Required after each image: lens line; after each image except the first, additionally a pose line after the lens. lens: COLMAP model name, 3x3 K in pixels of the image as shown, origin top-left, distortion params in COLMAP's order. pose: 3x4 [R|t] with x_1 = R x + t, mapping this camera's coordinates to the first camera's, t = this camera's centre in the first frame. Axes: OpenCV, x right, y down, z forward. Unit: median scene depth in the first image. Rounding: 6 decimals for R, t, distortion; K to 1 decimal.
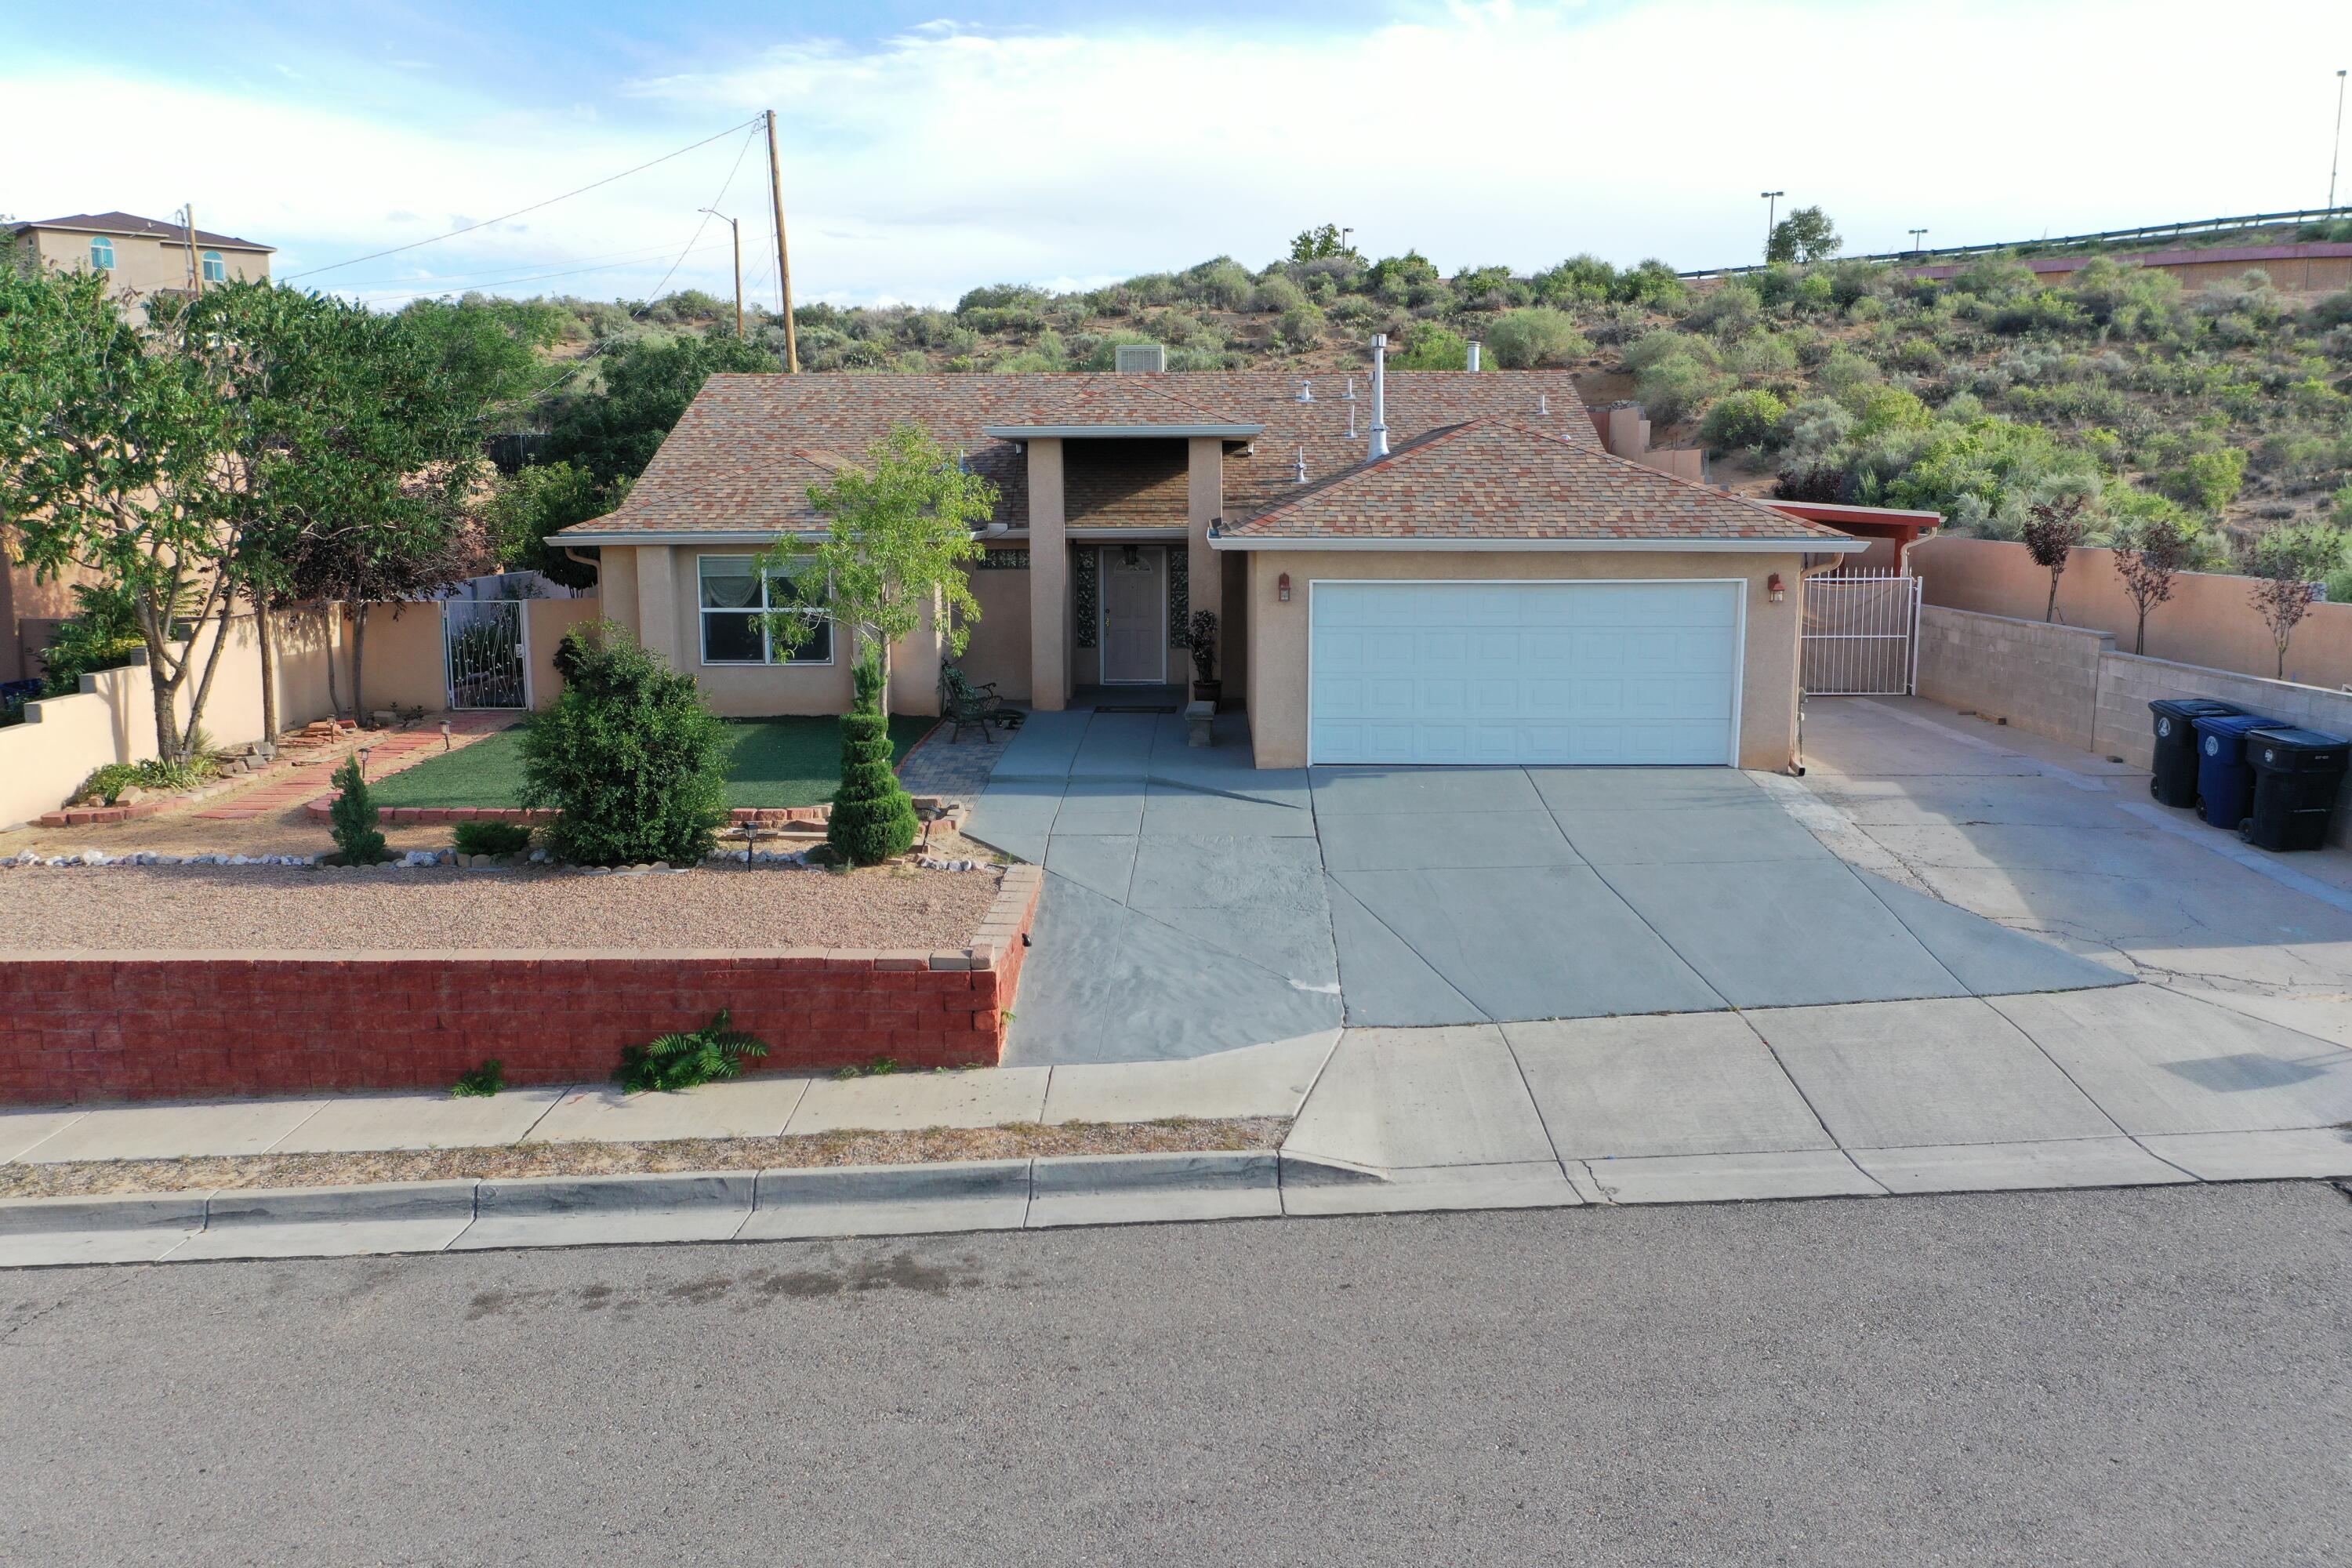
lens RADIAL K [[1848.1, 0, 1176.0], [0, 1848.1, 784.0], [0, 0, 1]] dist [0.000000, -0.008796]
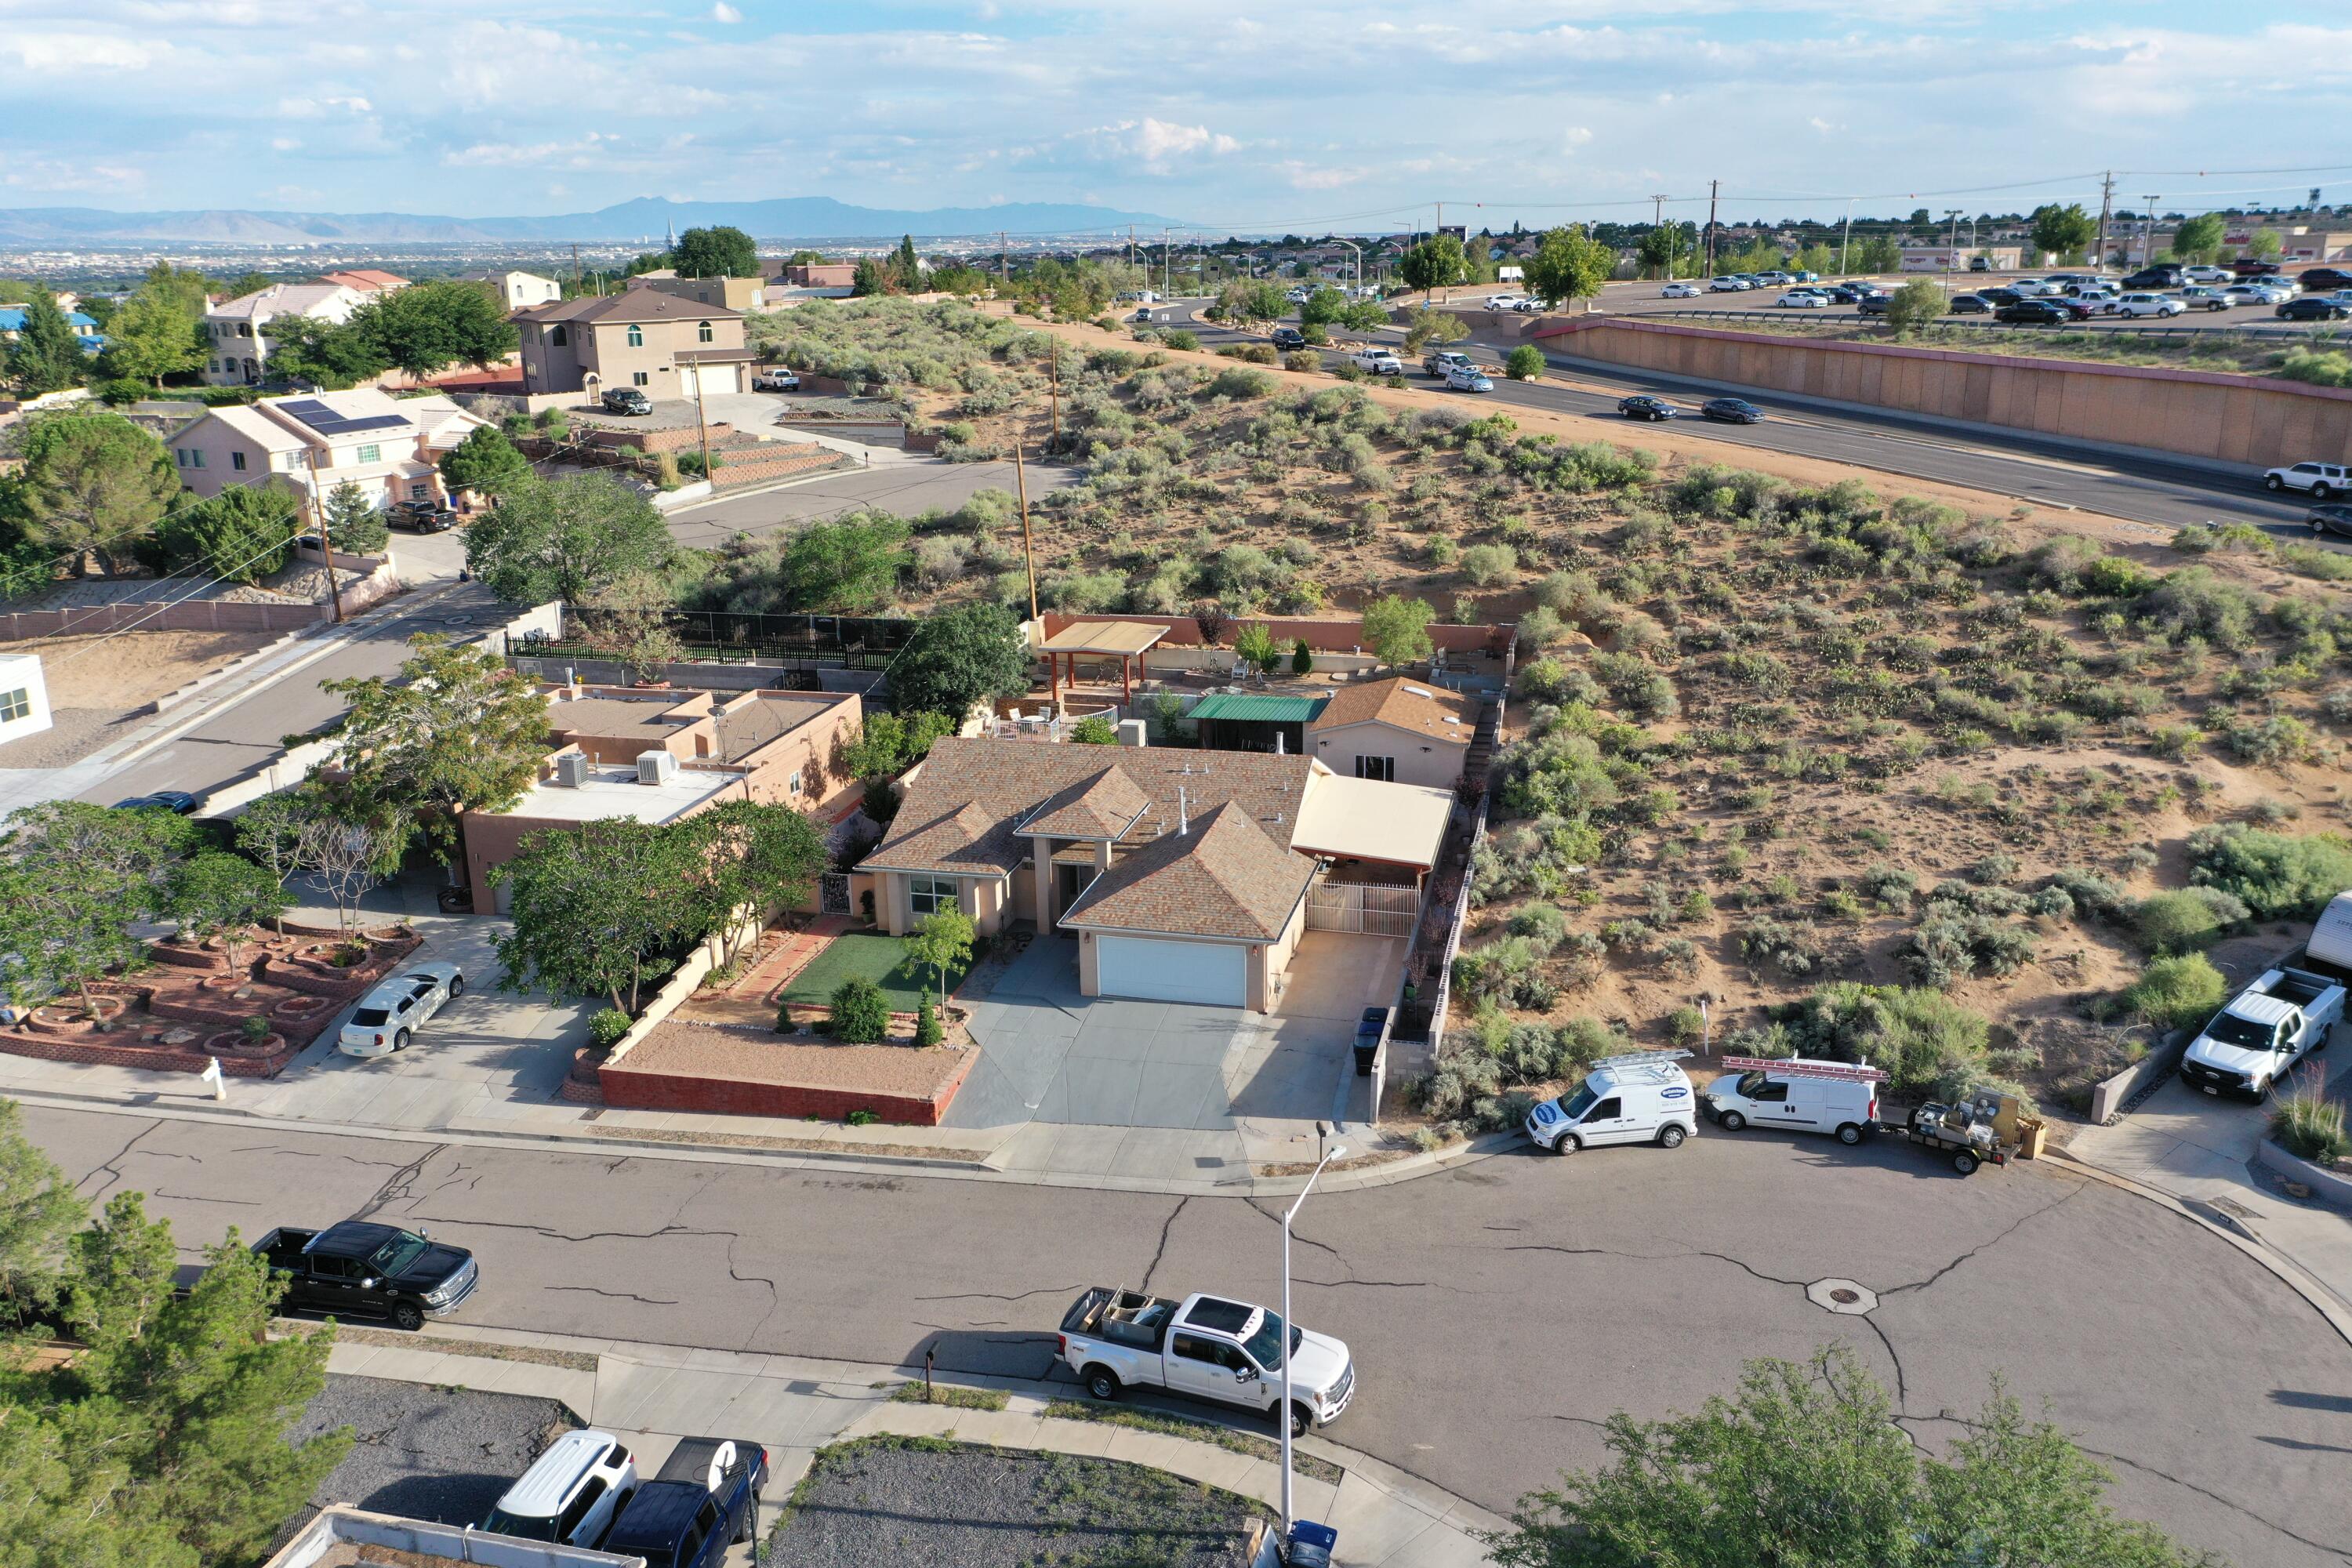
lens RADIAL K [[1866.0, 0, 1180.2], [0, 1866.0, 780.7], [0, 0, 1]] dist [-0.002494, 0.001143]
pose [[0.974620, 0.052910, -0.217521, 0.780819], [-0.023954, 0.990738, 0.133657, -0.707157], [0.222578, -0.125054, 0.966861, -1.657665]]
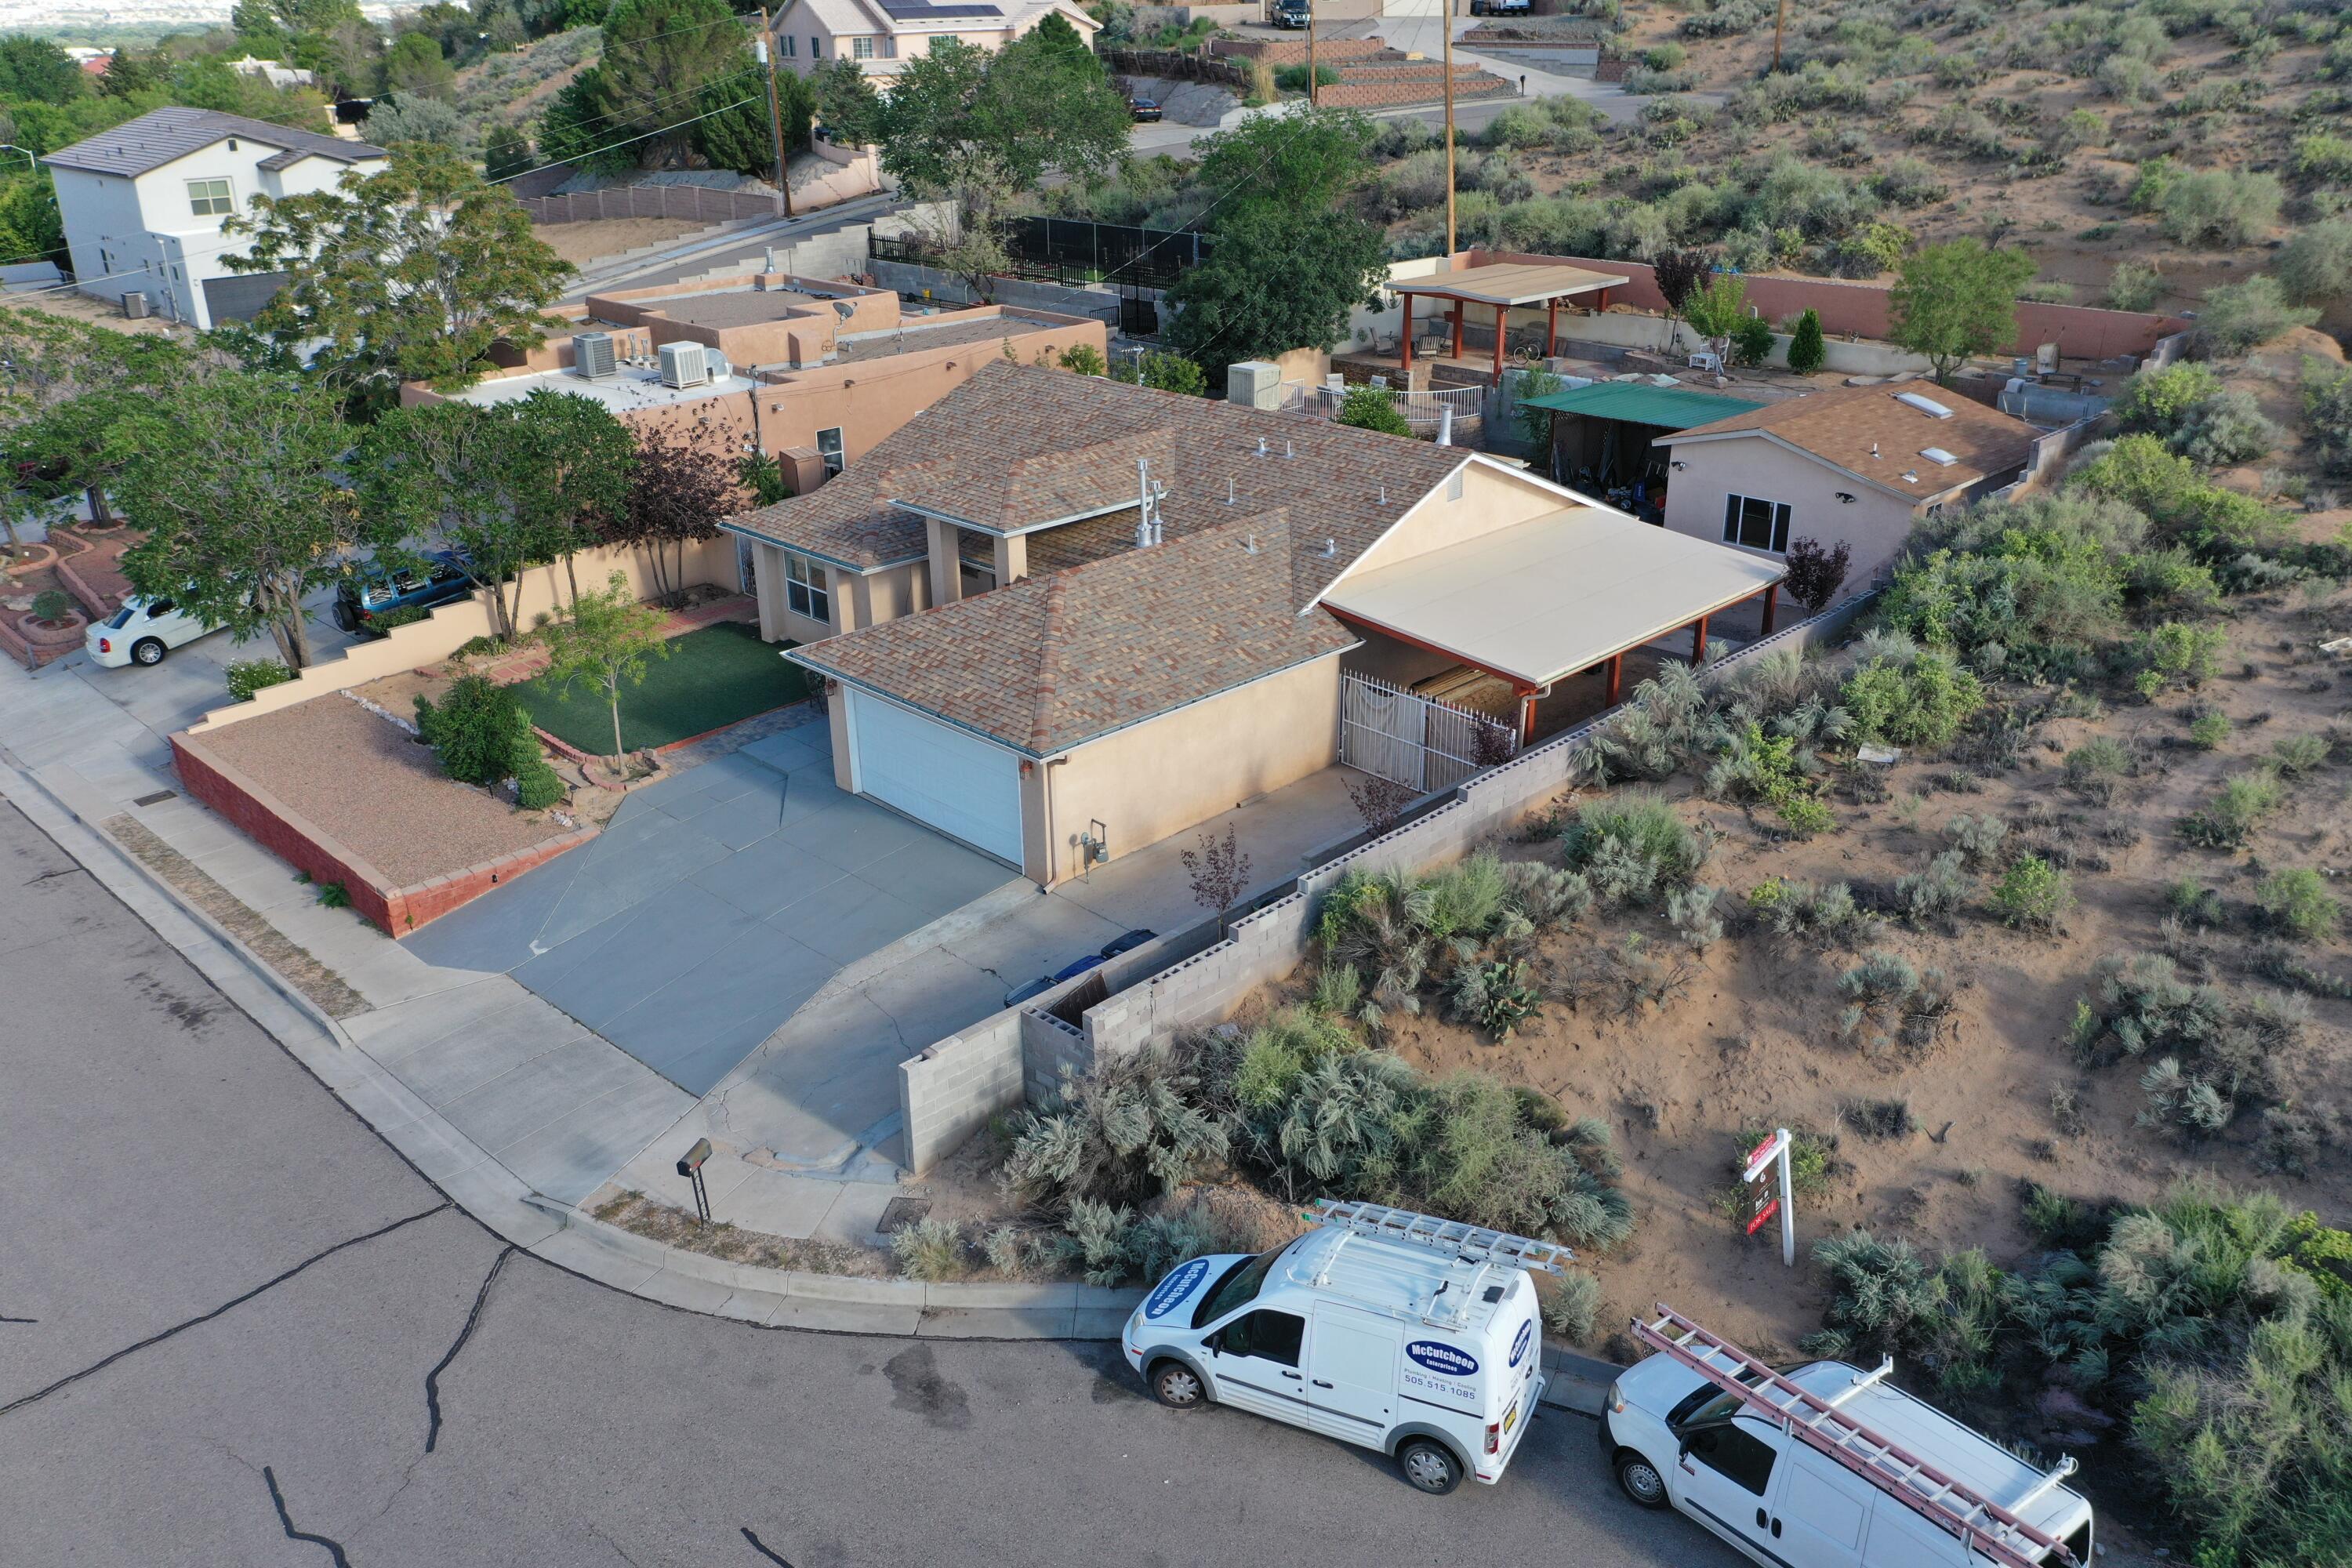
lens RADIAL K [[1866.0, 0, 1180.2], [0, 1866.0, 780.7], [0, 0, 1]] dist [-0.002494, 0.001143]
pose [[0.710283, 0.270115, -0.650028, 1.295712], [-0.099171, 0.952634, 0.287497, -0.504316], [0.696896, -0.139740, 0.703427, 0.056990]]
